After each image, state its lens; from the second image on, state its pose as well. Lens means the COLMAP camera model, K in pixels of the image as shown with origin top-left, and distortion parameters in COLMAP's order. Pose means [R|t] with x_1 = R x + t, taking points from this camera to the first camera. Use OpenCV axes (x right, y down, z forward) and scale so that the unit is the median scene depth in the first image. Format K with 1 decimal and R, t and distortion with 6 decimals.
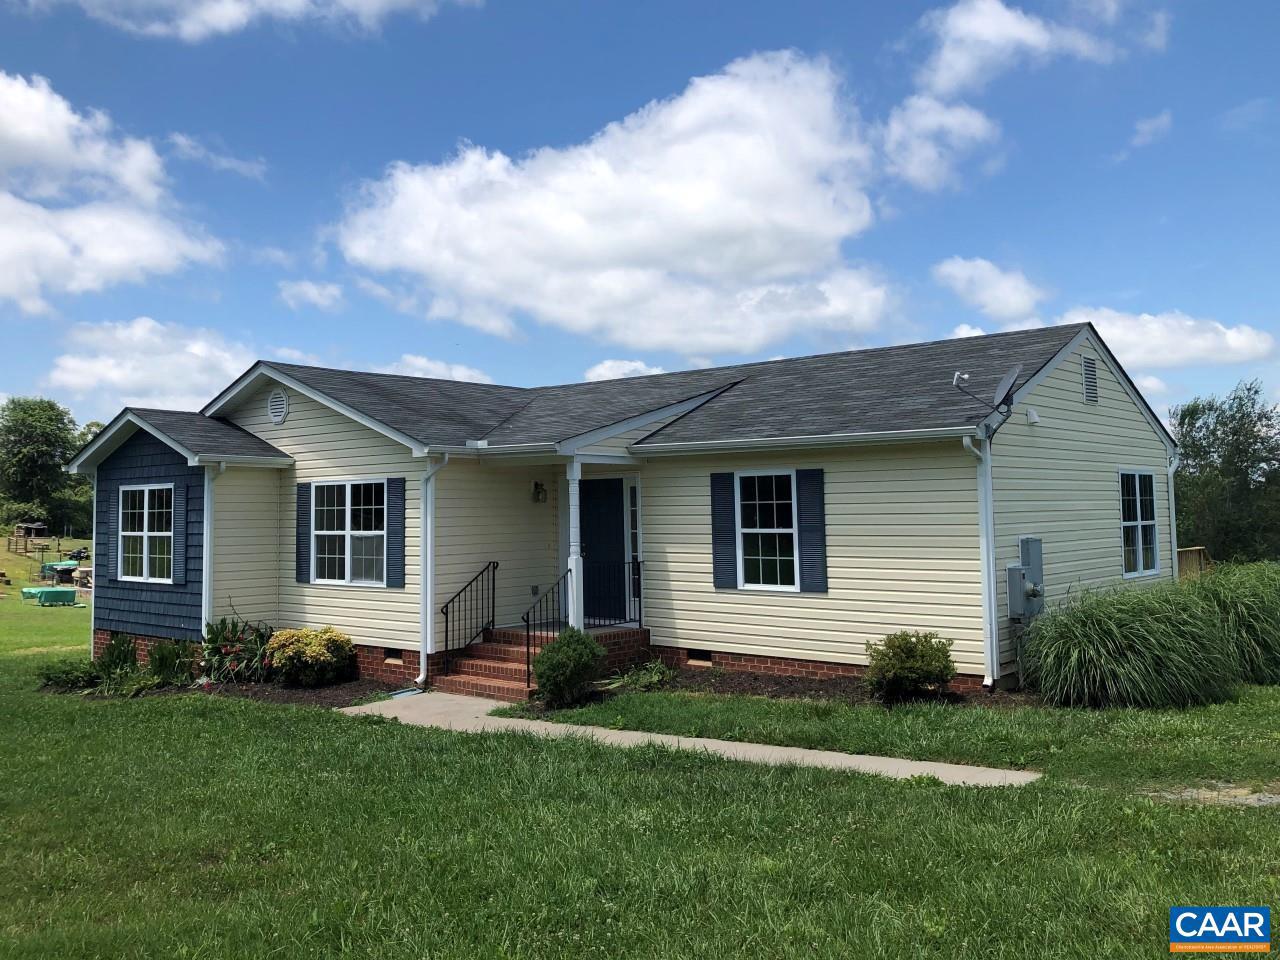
lens RADIAL K [[1063.4, 0, 694.8], [0, 1063.4, 431.8], [0, 0, 1]] dist [-0.041269, -0.003628]
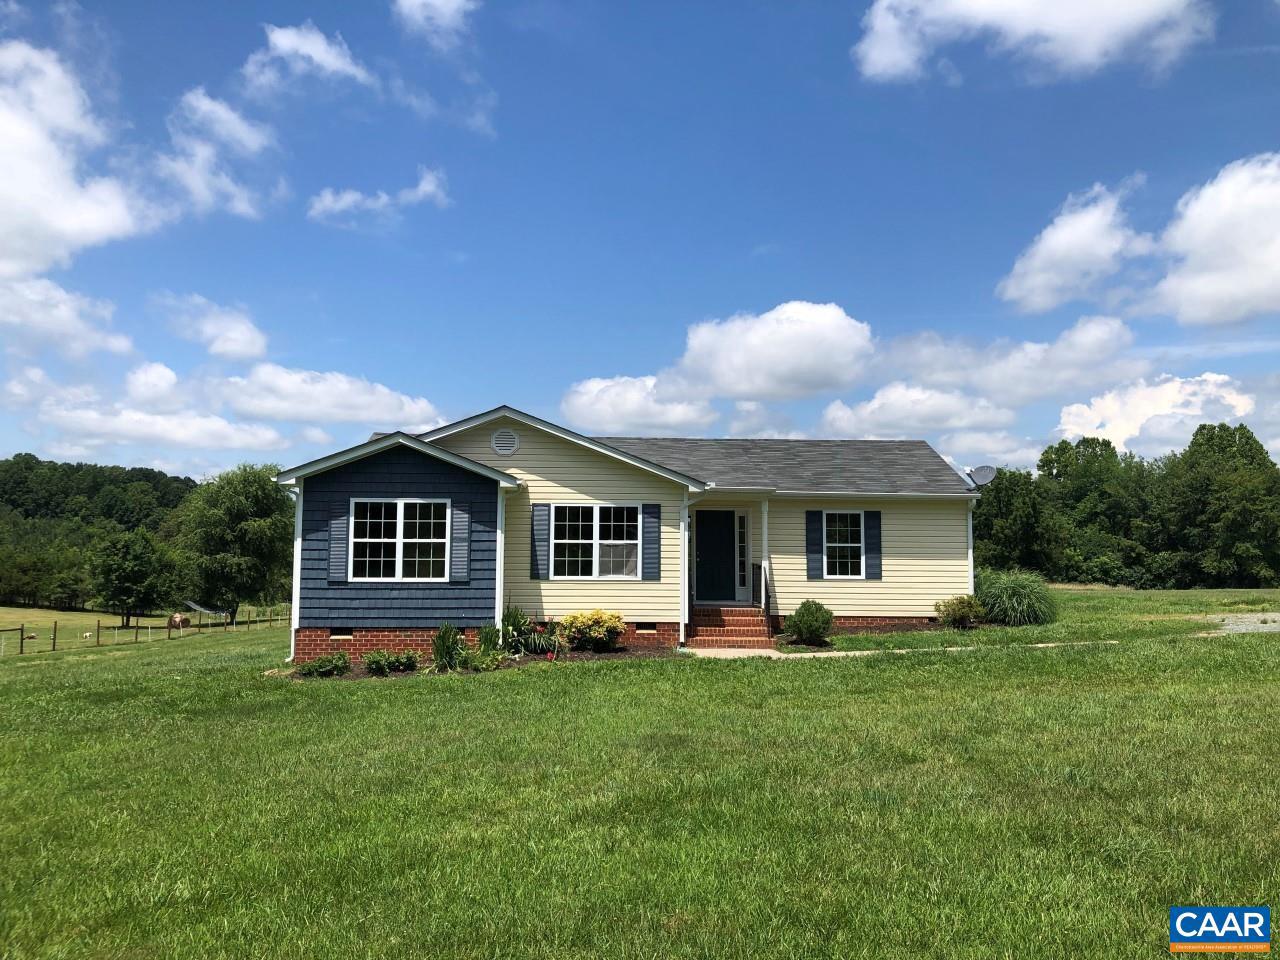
lens RADIAL K [[1053.5, 0, 707.0], [0, 1053.5, 479.5], [0, 0, 1]] dist [-0.015764, -0.002512]
pose [[0.719806, 0.064160, 0.691203, -1.171918], [-0.064969, 0.997576, -0.024941, 0.039203], [-0.691128, -0.026954, 0.722230, -0.083972]]
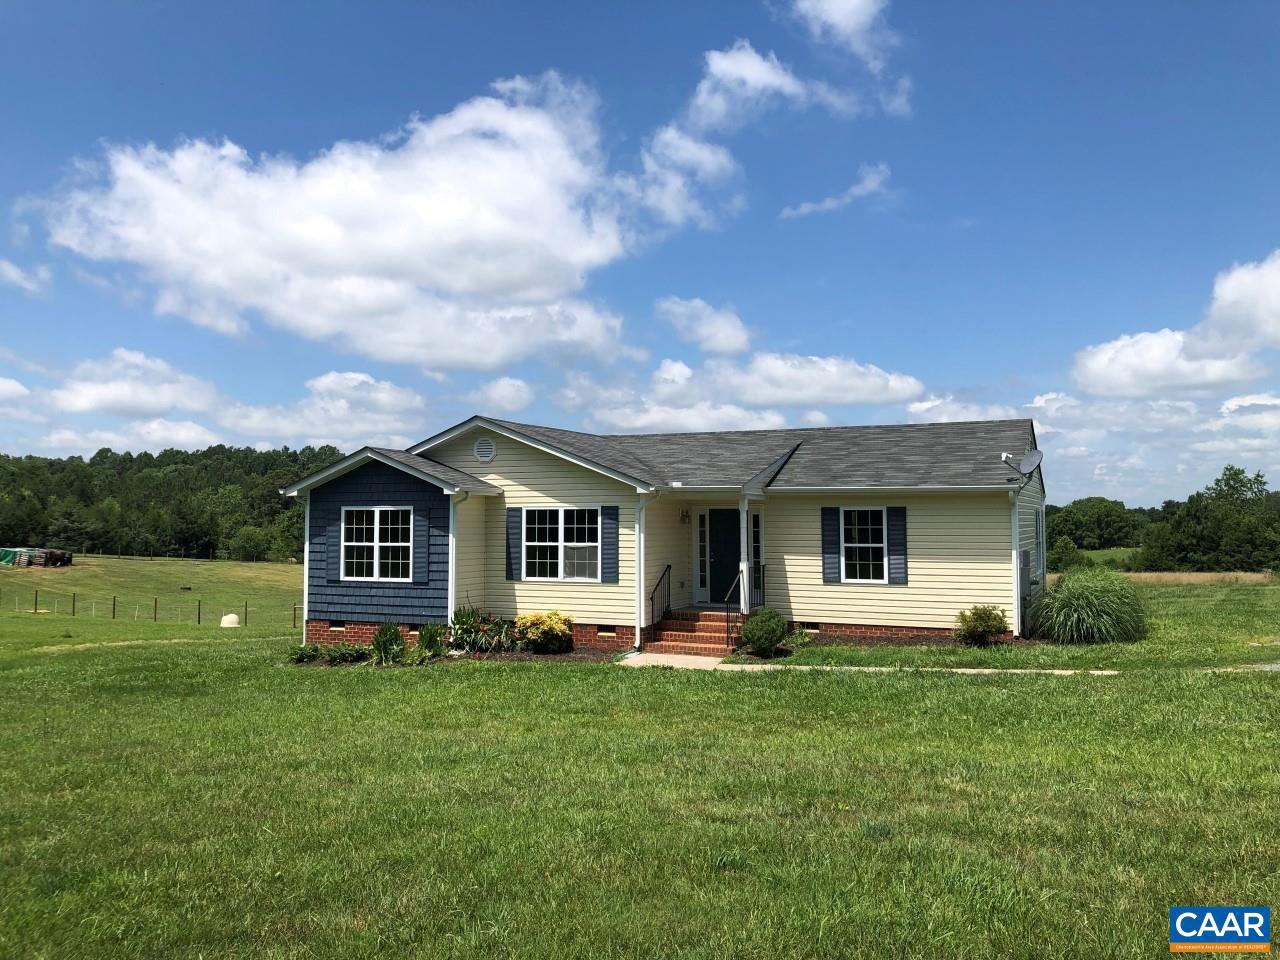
lens RADIAL K [[1053.5, 0, 707.0], [0, 1053.5, 479.5], [0, 0, 1]] dist [-0.015764, -0.002512]
pose [[0.963576, 0.025476, 0.266218, -0.513536], [-0.033281, 0.999137, 0.024845, -0.030889], [-0.265356, -0.032800, 0.963593, -0.386232]]
